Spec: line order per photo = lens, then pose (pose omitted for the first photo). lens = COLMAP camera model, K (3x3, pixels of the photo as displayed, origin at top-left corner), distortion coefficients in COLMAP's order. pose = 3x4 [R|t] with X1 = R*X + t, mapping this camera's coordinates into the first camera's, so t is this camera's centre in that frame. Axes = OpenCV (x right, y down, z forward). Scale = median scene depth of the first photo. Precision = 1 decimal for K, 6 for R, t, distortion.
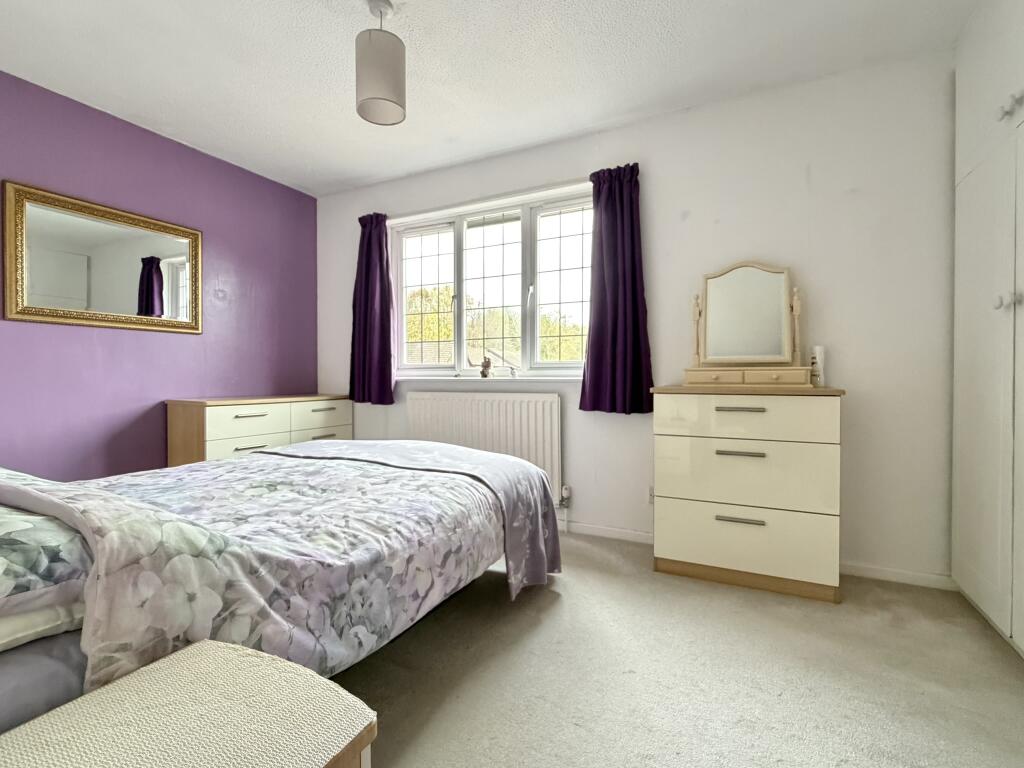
lens RADIAL K [[485.6, 0, 512.0], [0, 485.6, 384.0], [0, 0, 1]] dist [-0.001788, -0.000245]
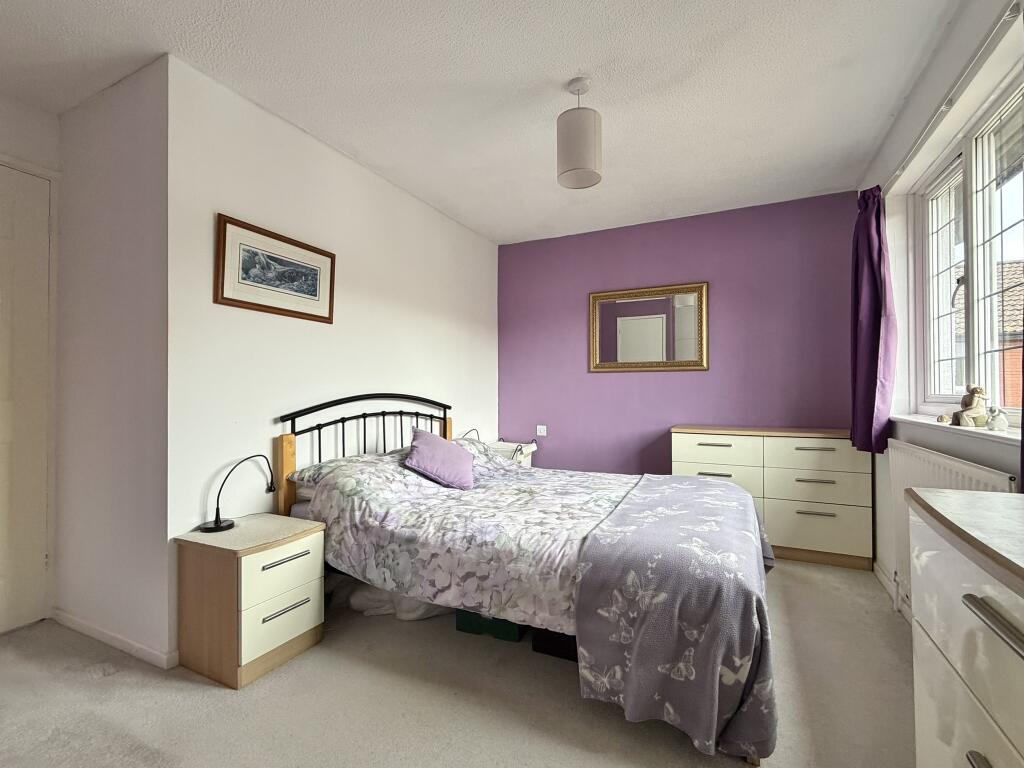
lens RADIAL K [[478.9, 0, 512.0], [0, 478.9, 384.0], [0, 0, 1]] dist [0.004540, 0.000236]
pose [[0.004849, -0.012059, -0.999916, 1.030952], [-0.011715, 0.999858, -0.012115, -0.100764], [0.999920, 0.011773, 0.004707, 1.072283]]
